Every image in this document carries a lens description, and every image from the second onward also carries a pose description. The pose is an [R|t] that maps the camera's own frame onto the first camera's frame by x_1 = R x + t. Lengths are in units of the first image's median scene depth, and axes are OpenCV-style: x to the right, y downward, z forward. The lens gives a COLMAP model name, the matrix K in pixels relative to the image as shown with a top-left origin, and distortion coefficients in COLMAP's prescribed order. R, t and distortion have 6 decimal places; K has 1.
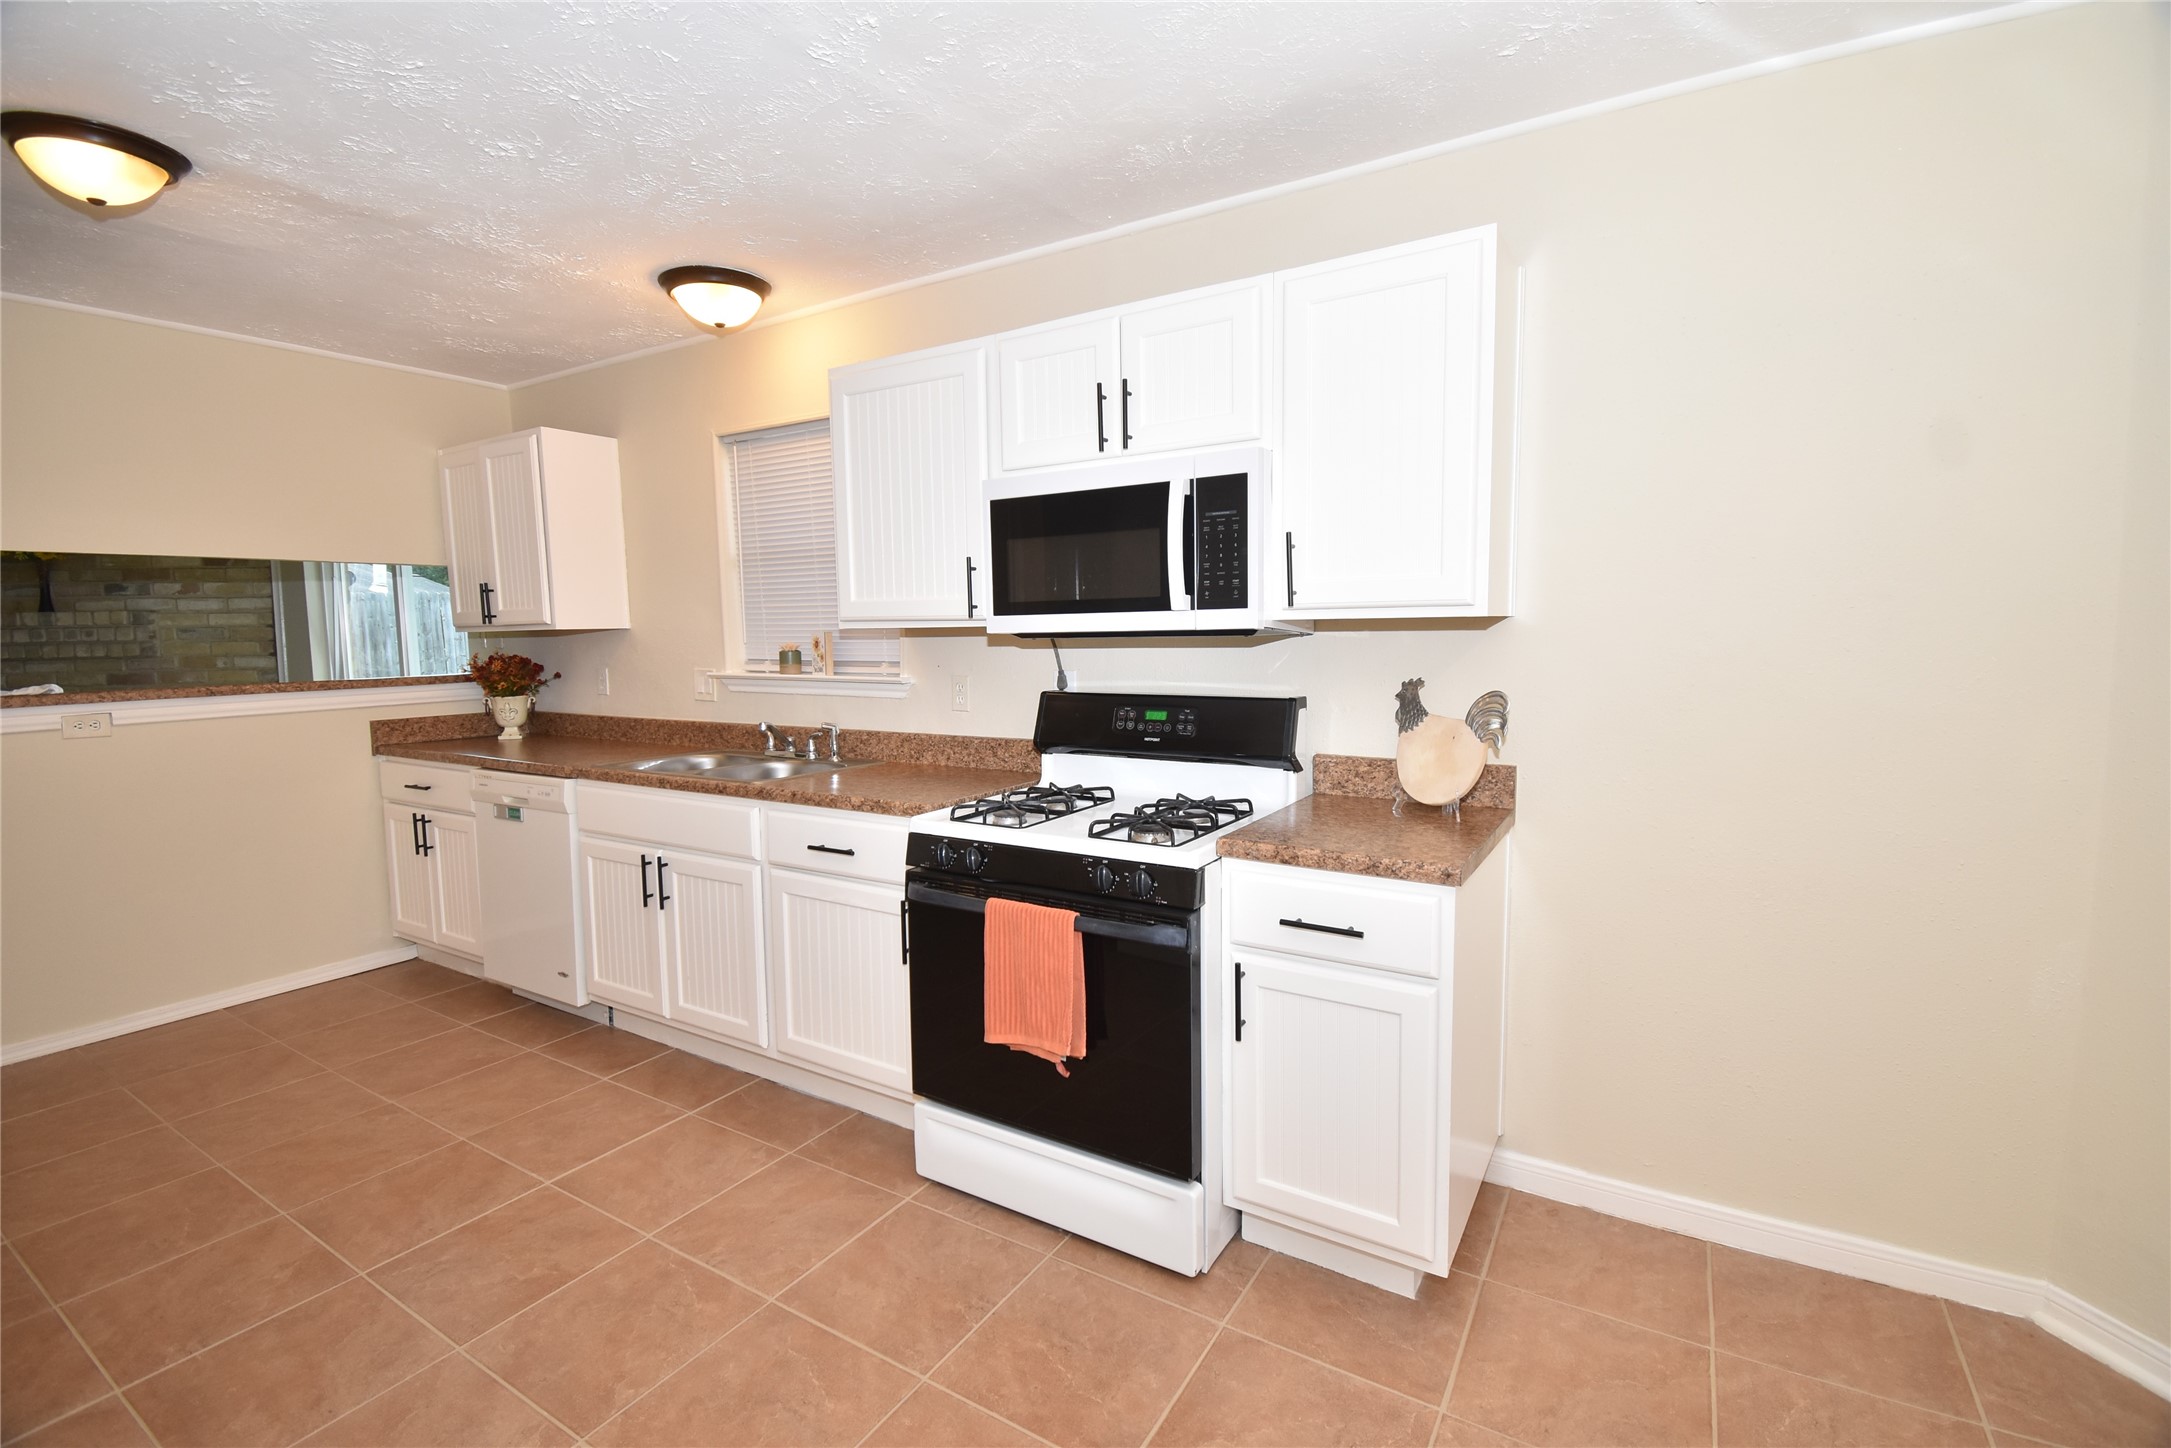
lens RADIAL K [[957.0, 0, 1085.2], [0, 957.0, 720.5], [0, 0, 1]] dist [0.021908, -0.027307]
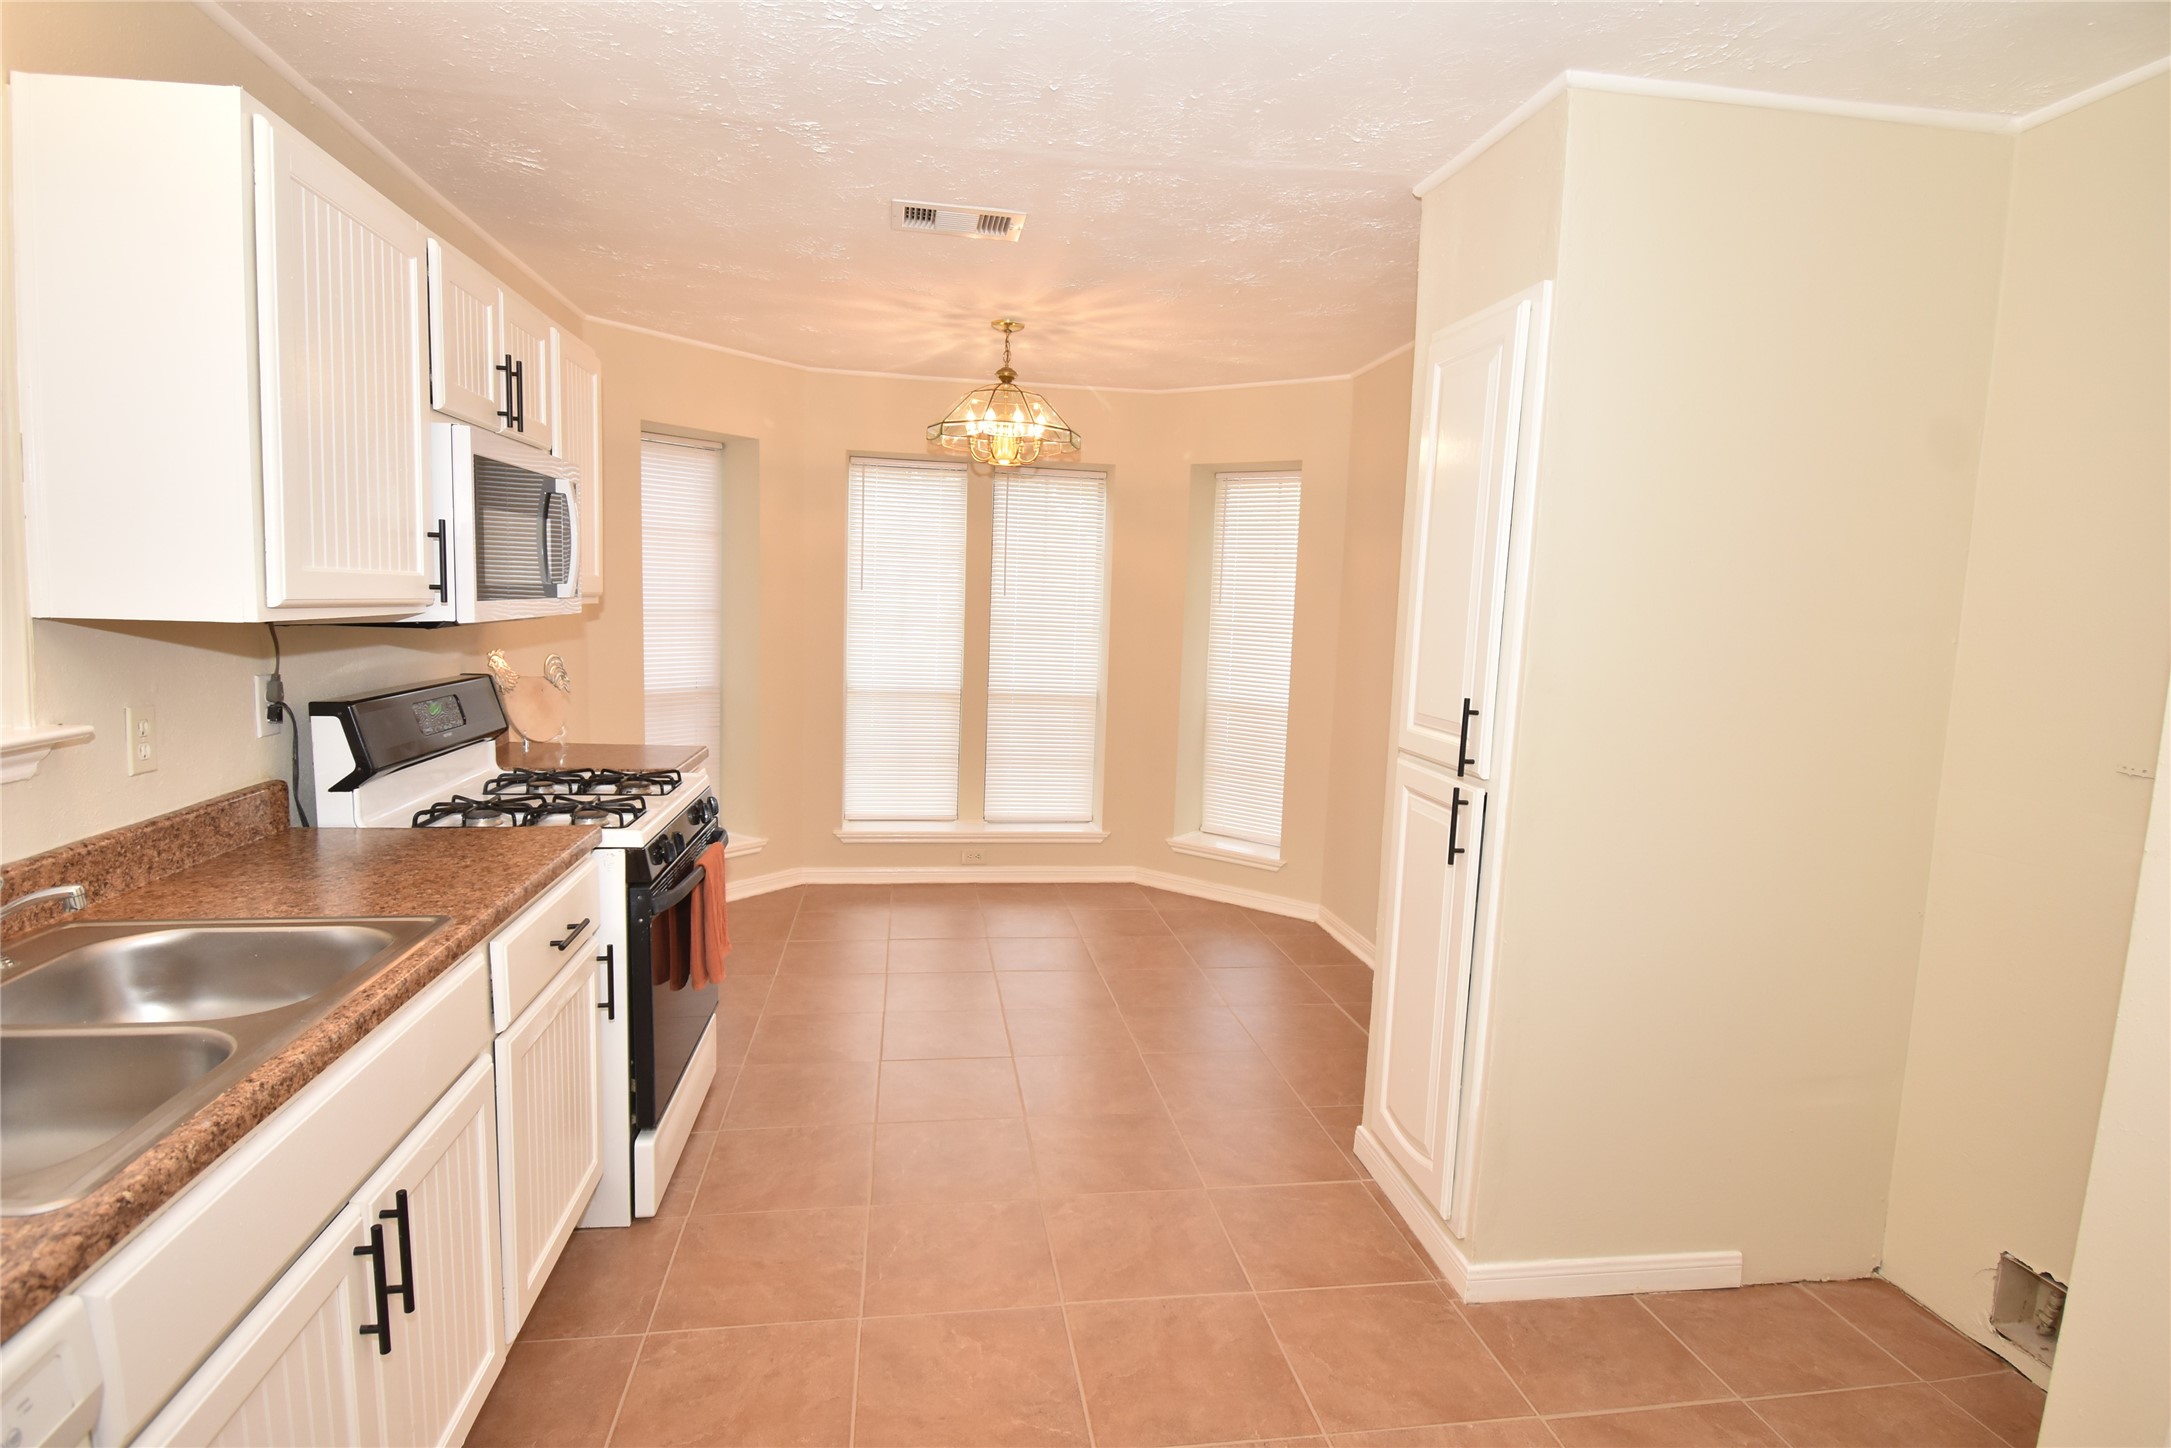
lens RADIAL K [[1107.4, 0, 1085.0], [0, 1107.4, 720.9], [0, 0, 1]] dist [0.016502, -0.027597]
pose [[-0.648639, -0.095054, 0.755137, -0.936552], [0.046555, 0.985357, 0.164023, -0.115391], [-0.759671, 0.141547, -0.634716, 1.014641]]
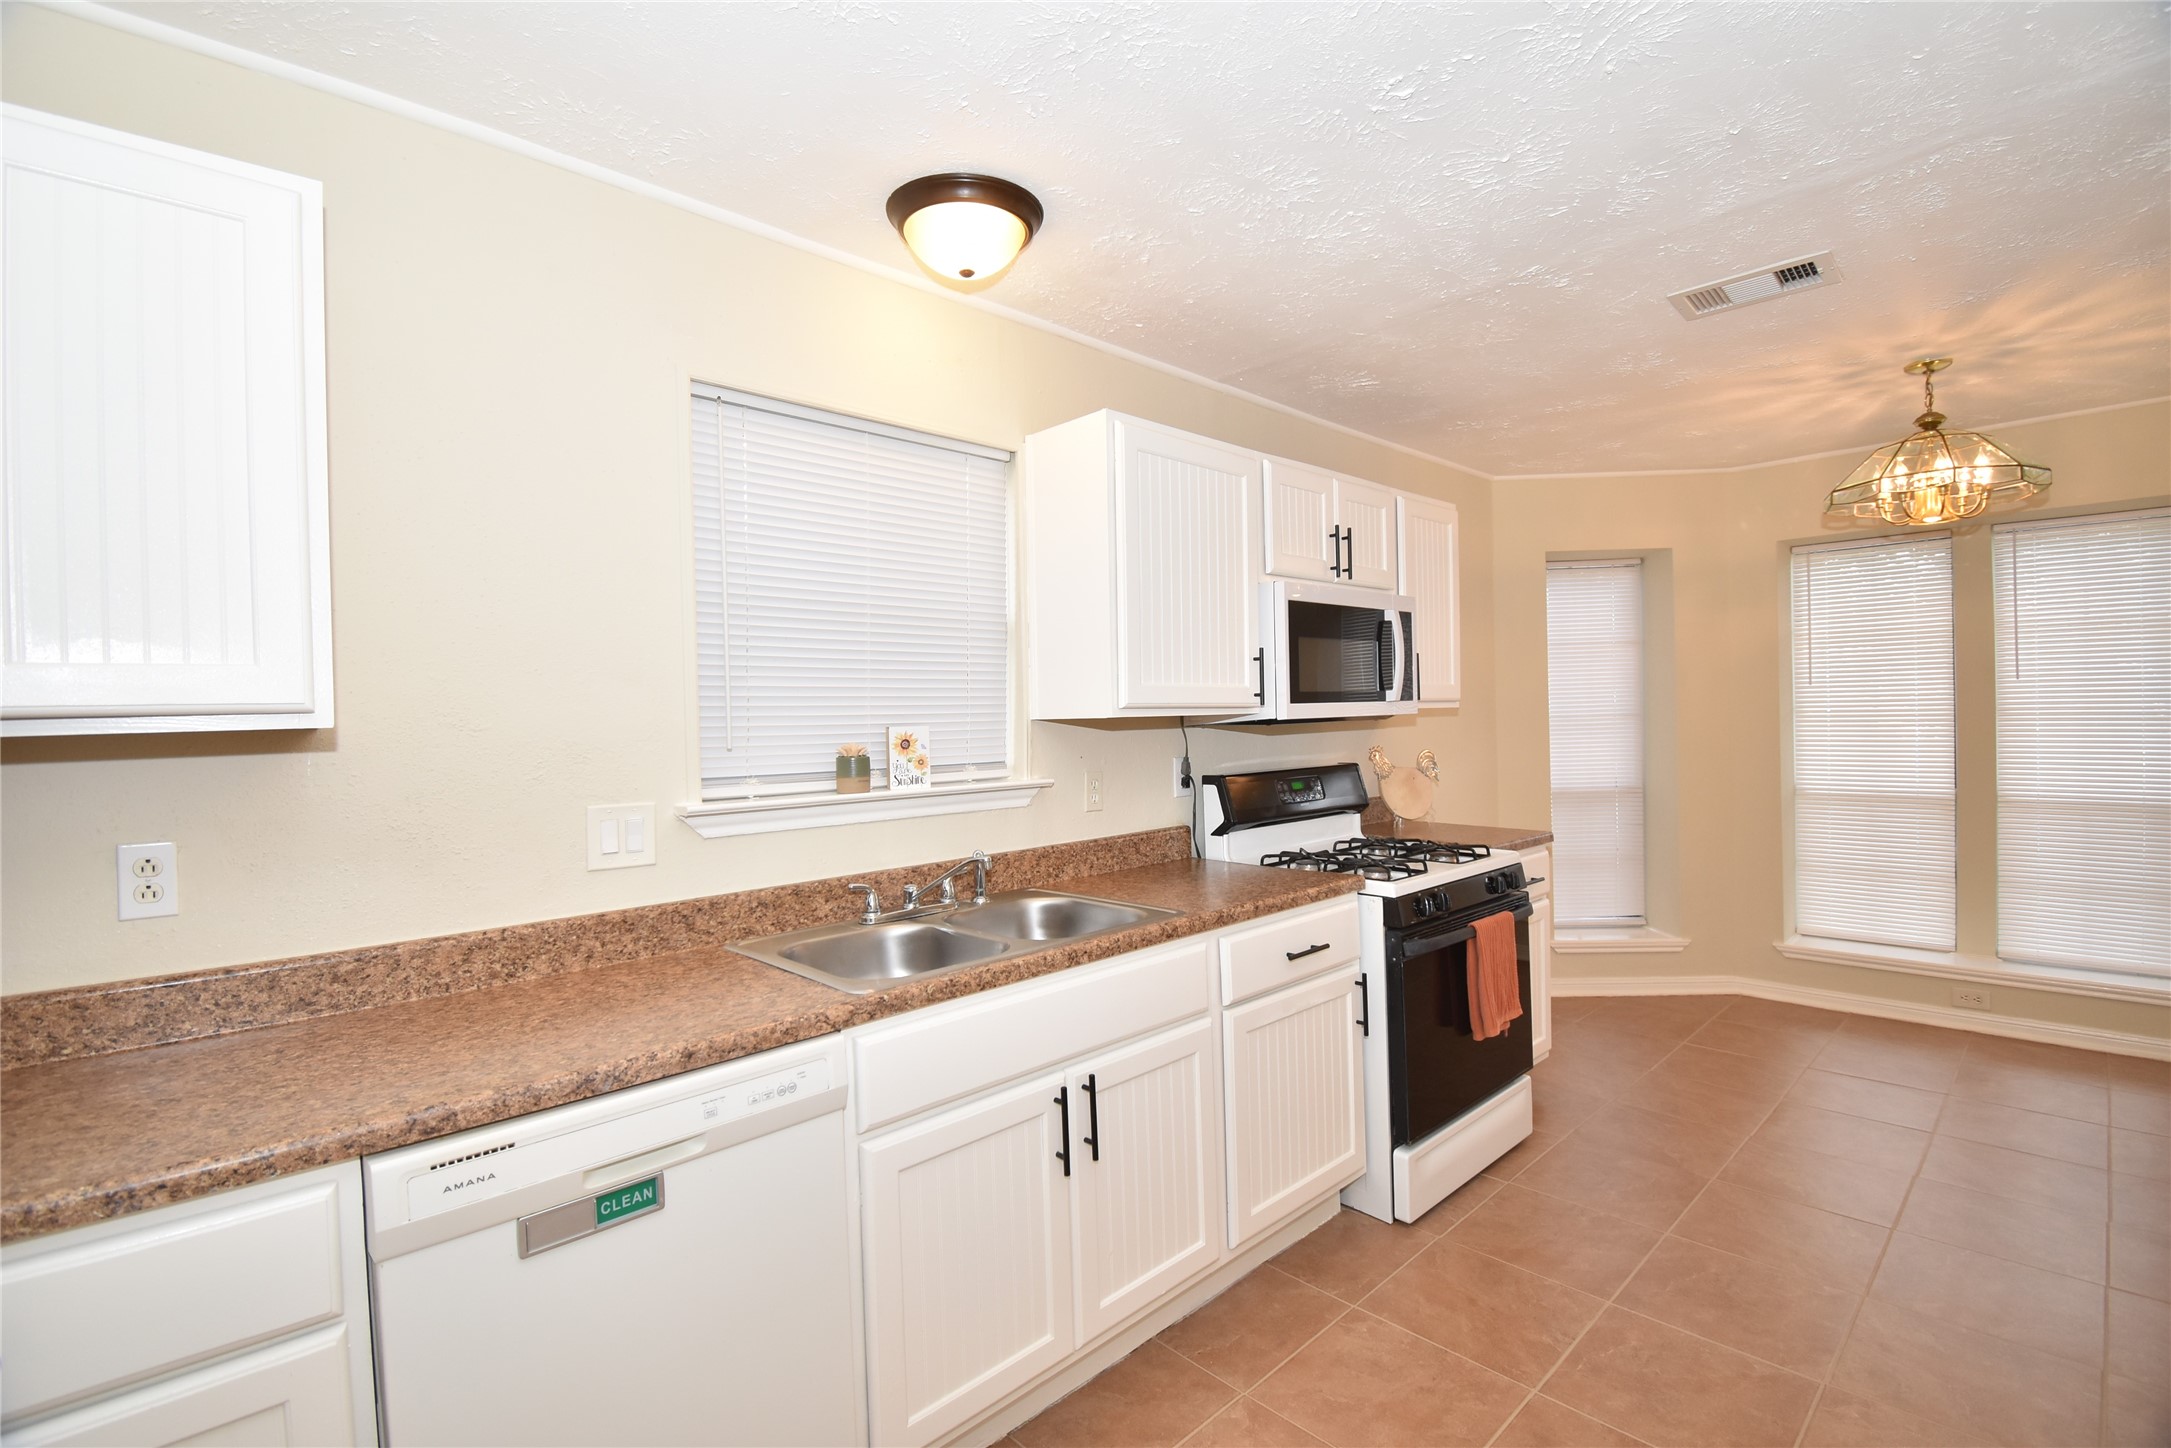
lens RADIAL K [[957.0, 0, 1085.2], [0, 957.0, 720.5], [0, 0, 1]] dist [0.021908, -0.027307]
pose [[0.266642, 0.003185, 0.963790, -1.016027], [0.112428, 0.993065, -0.034386, -0.065497], [-0.957216, 0.117526, 0.264435, 0.783068]]
